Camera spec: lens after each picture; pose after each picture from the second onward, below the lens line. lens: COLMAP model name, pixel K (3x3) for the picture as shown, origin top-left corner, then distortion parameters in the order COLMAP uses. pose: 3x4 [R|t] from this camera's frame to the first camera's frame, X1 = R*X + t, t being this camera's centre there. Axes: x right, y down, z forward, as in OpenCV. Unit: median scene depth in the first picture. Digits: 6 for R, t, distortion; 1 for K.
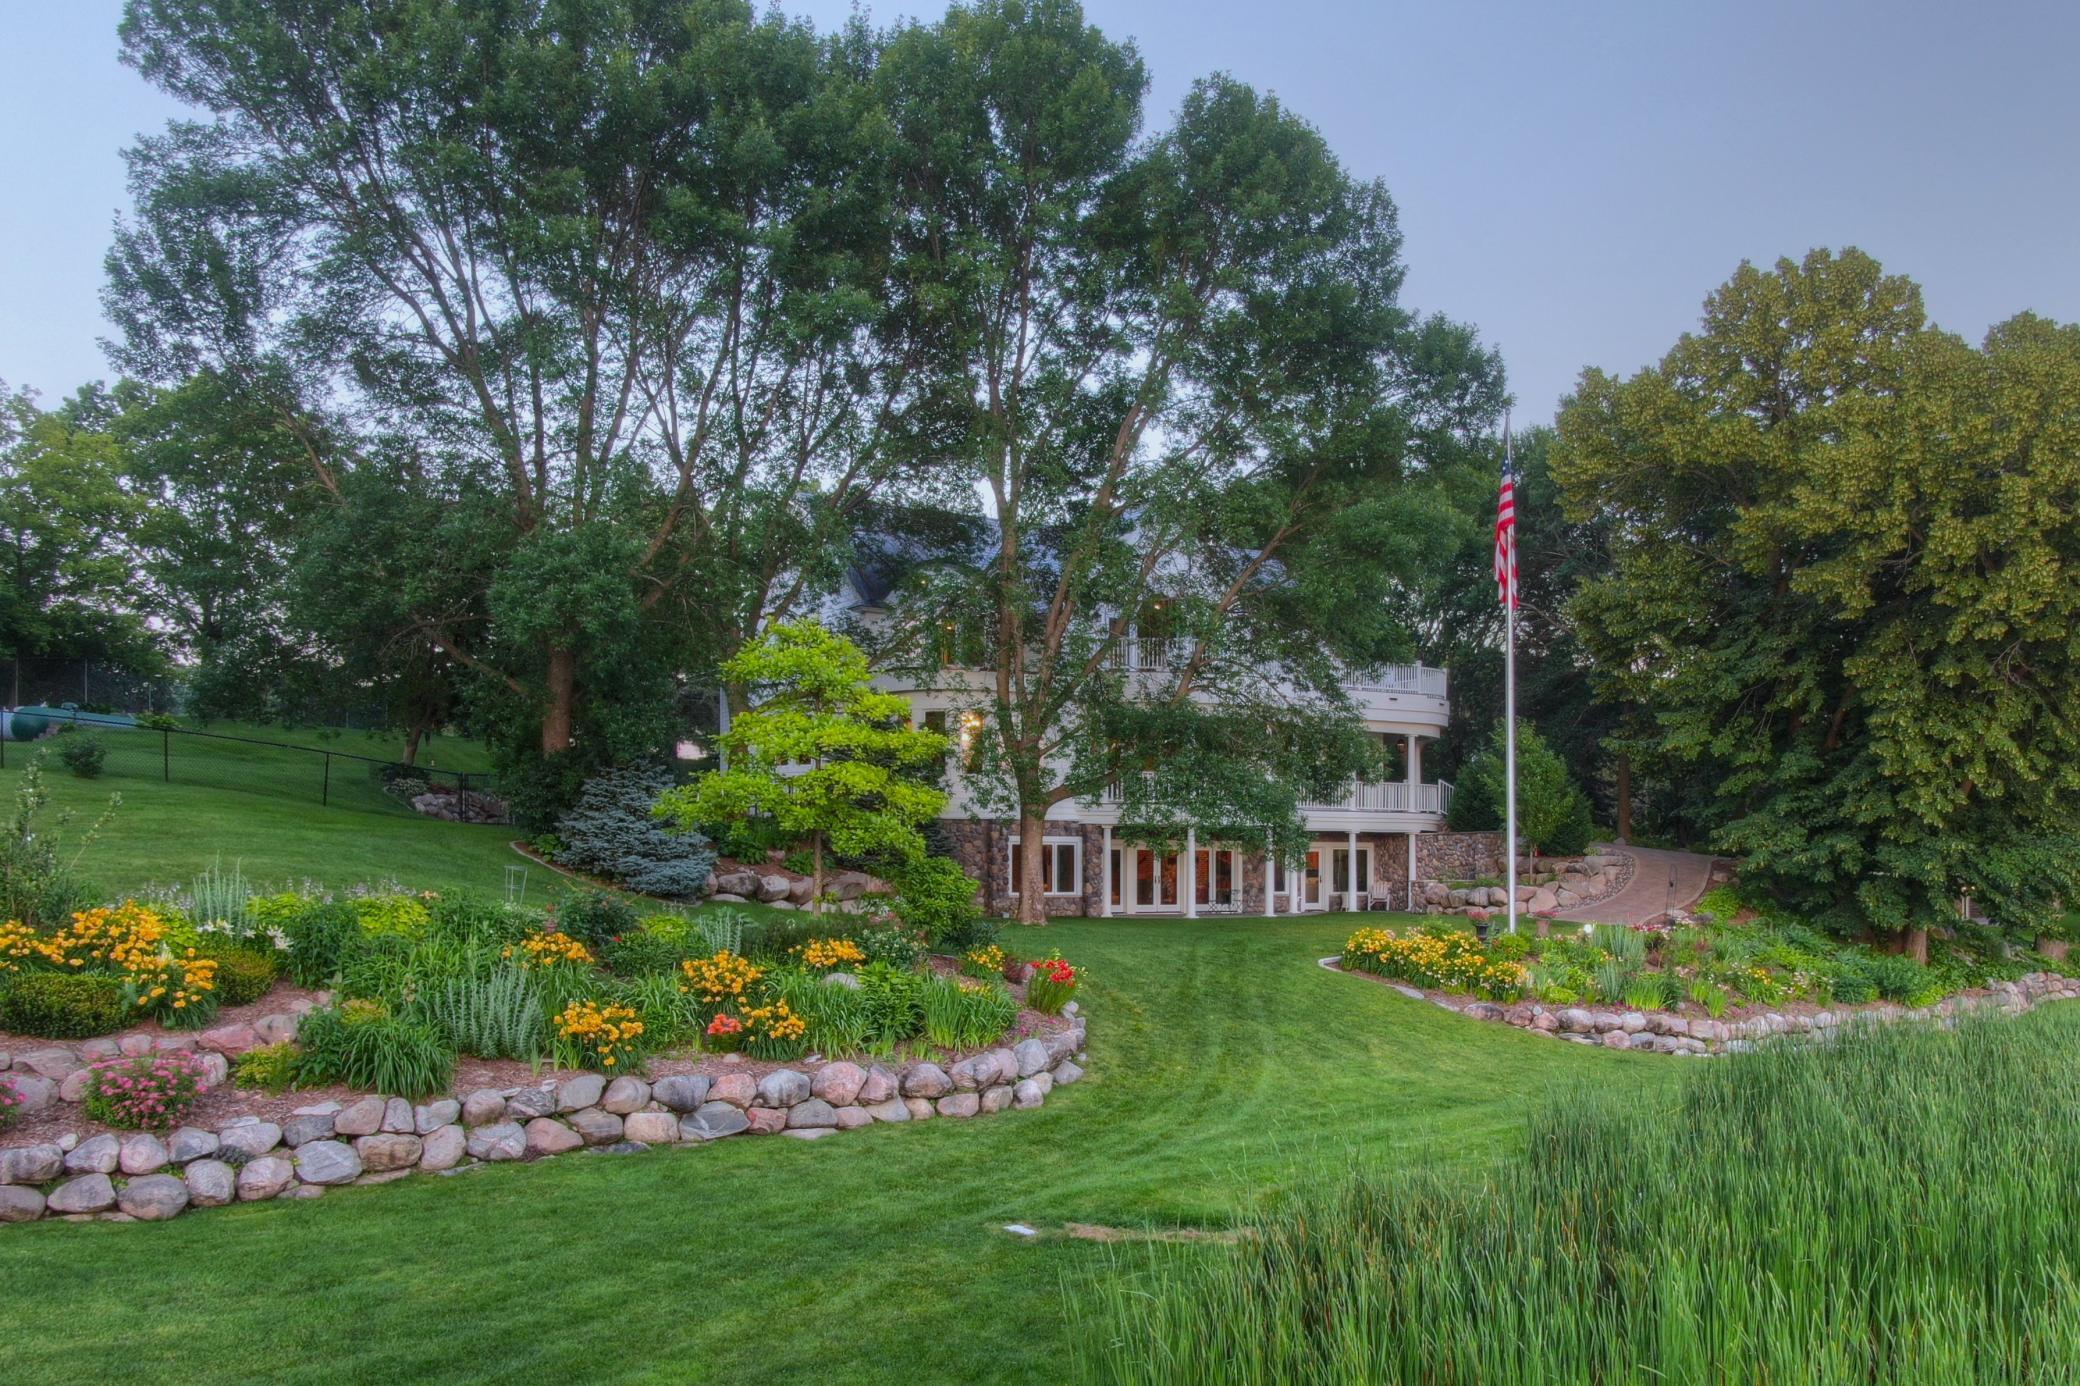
lens RADIAL K [[1042.4, 0, 1040.0], [0, 1042.4, 693.0], [0, 0, 1]] dist [0.000265, 0.000096]
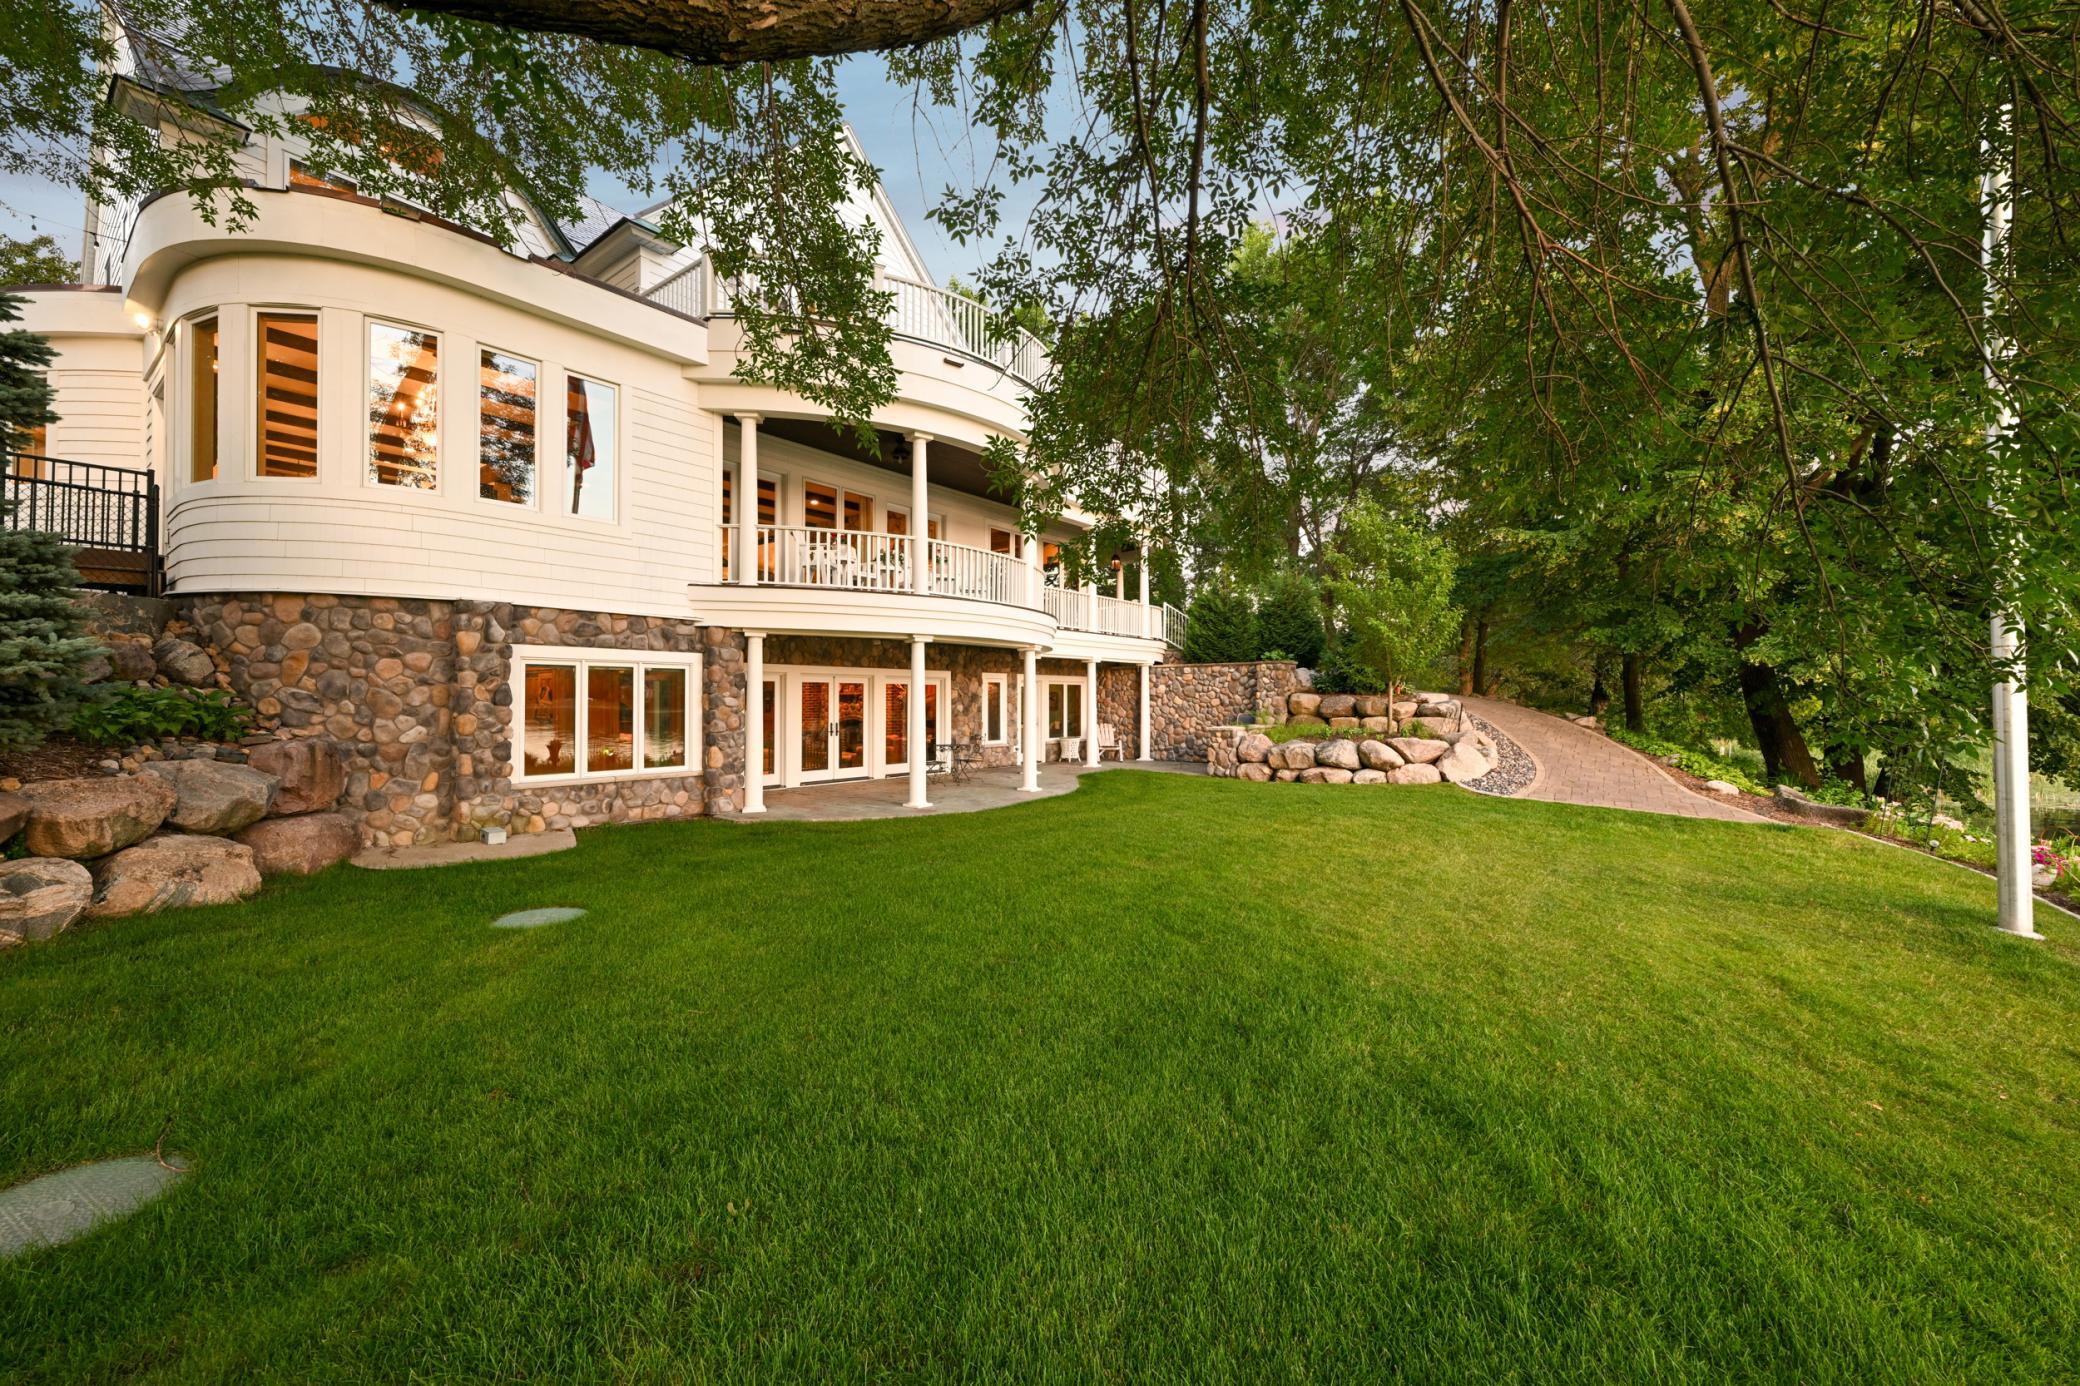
lens RADIAL K [[1042.4, 0, 1040.0], [0, 1042.4, 693.0], [0, 0, 1]] dist [0.000265, 0.000096]
pose [[0.944647, 0.000272, 0.328090, 0.029753], [-0.050860, 0.988033, 0.145619, 0.078046], [-0.324124, -0.154245, 0.933355, 0.495287]]
